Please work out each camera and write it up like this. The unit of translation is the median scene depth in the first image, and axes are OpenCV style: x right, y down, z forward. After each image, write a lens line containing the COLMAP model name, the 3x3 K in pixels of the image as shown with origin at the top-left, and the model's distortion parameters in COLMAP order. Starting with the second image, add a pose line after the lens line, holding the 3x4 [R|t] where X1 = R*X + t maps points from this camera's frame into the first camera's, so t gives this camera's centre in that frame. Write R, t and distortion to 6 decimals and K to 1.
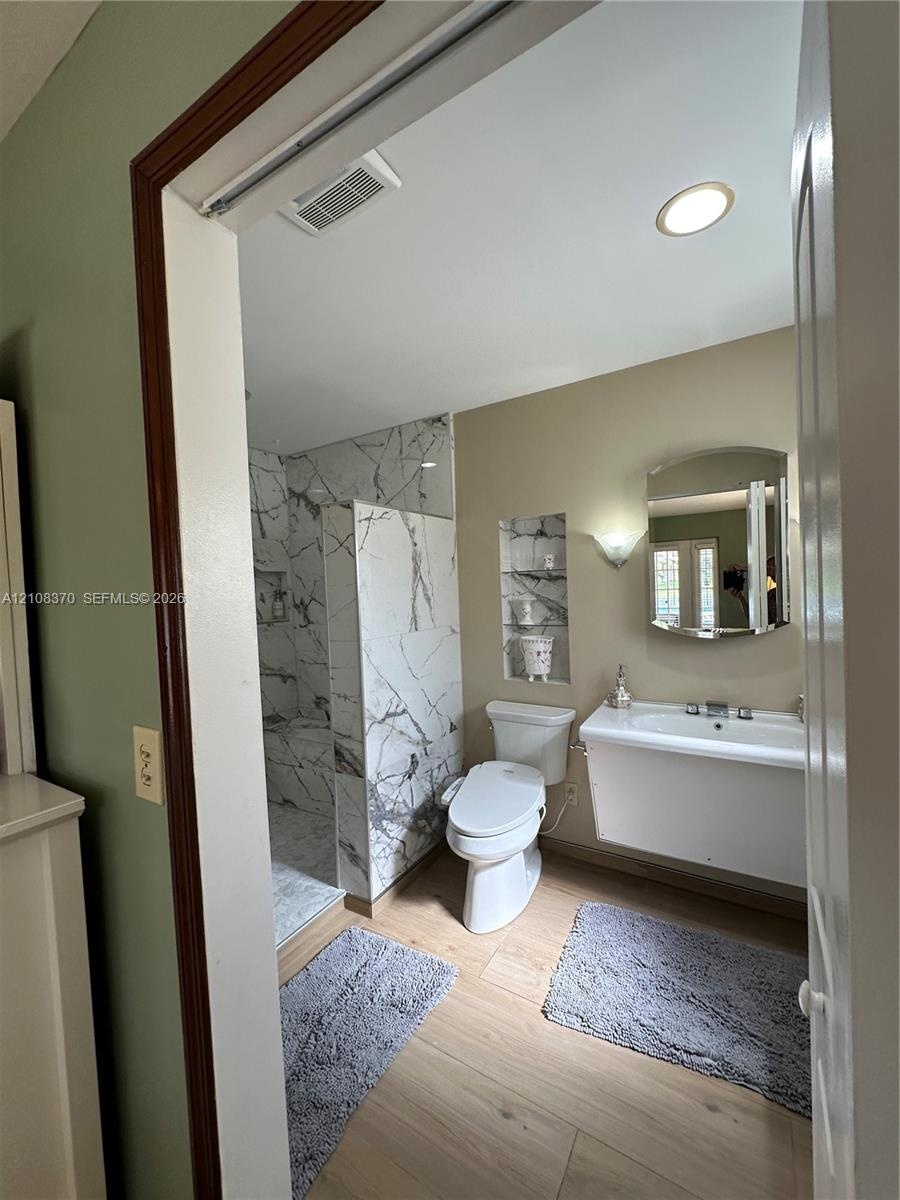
lens RADIAL K [[480.5, 0, 450.0], [0, 480.5, 600.0], [0, 0, 1]] dist [0.000678, 0.000426]
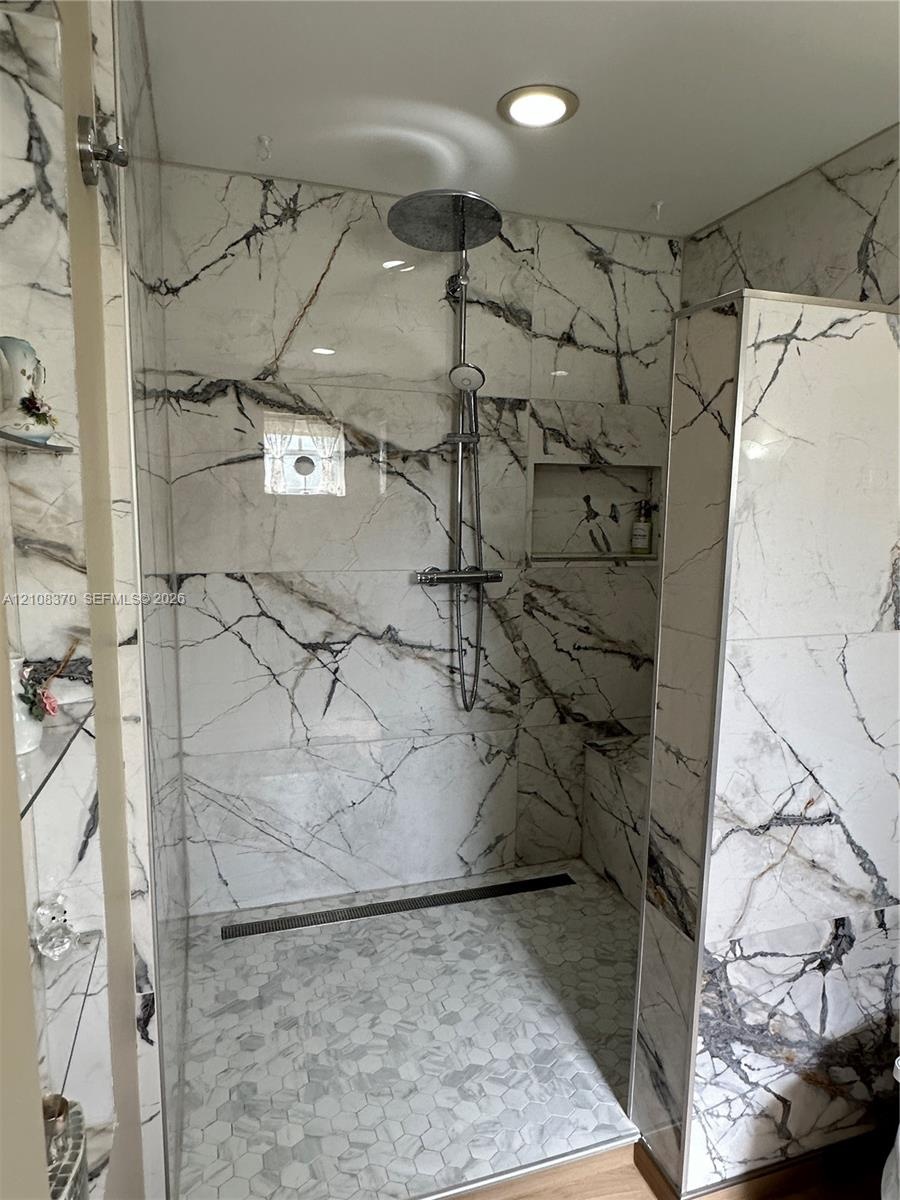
lens RADIAL K [[738.7, 0, 450.0], [0, 738.7, 600.0], [0, 0, 1]] dist [-0.002089, 0.001306]
pose [[0.758687, 0.141235, -0.635962, 0.035781], [-0.062442, 0.987487, 0.144811, -0.025947], [0.648456, -0.070155, 0.758012, 0.325097]]
